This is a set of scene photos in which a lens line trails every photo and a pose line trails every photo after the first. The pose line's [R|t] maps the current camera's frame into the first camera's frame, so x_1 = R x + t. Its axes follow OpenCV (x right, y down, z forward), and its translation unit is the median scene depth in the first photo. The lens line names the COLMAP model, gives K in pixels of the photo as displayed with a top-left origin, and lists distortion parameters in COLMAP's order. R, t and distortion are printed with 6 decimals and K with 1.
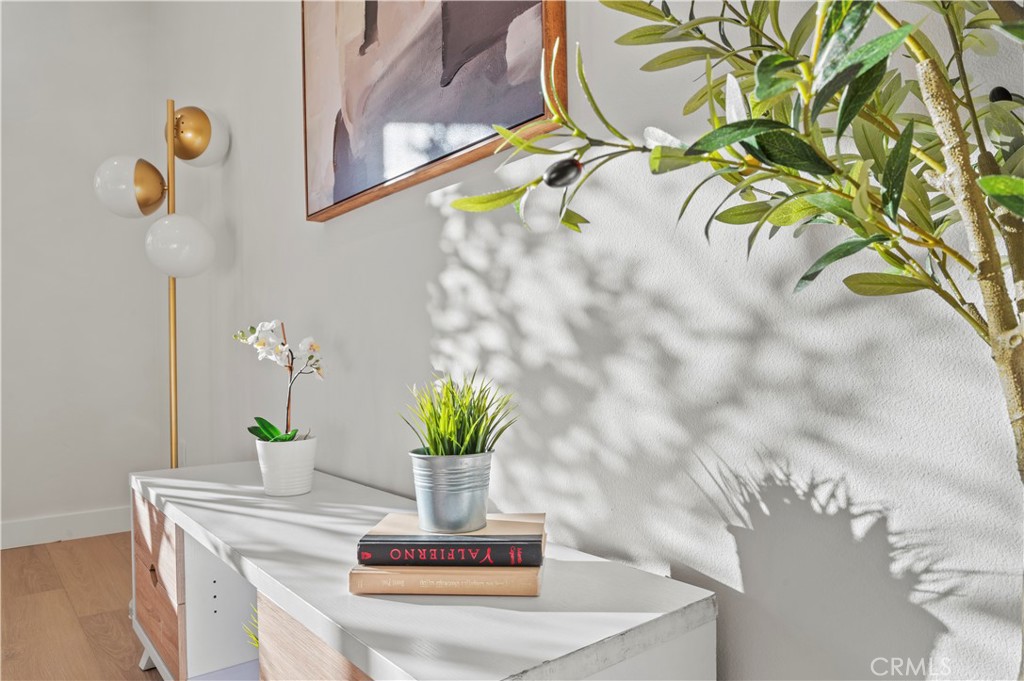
lens RADIAL K [[737.2, 0, 512.0], [0, 737.2, 340.5], [0, 0, 1]] dist [0.036600, -0.000004]
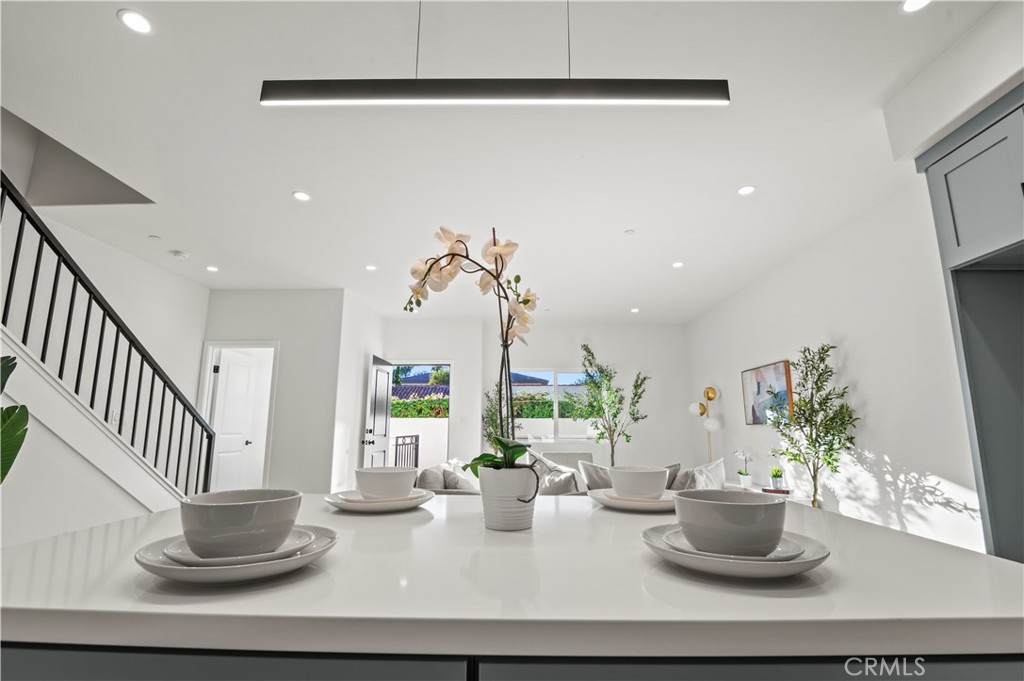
lens RADIAL K [[479.3, 0, 512.0], [0, 479.3, 340.5], [0, 0, 1]] dist [0.001107, 0.000244]
pose [[0.769541, -0.093141, -0.631768, 0.874493], [-0.012608, 0.986898, -0.160855, -0.318924], [0.638472, 0.131750, 0.758284, -3.710212]]
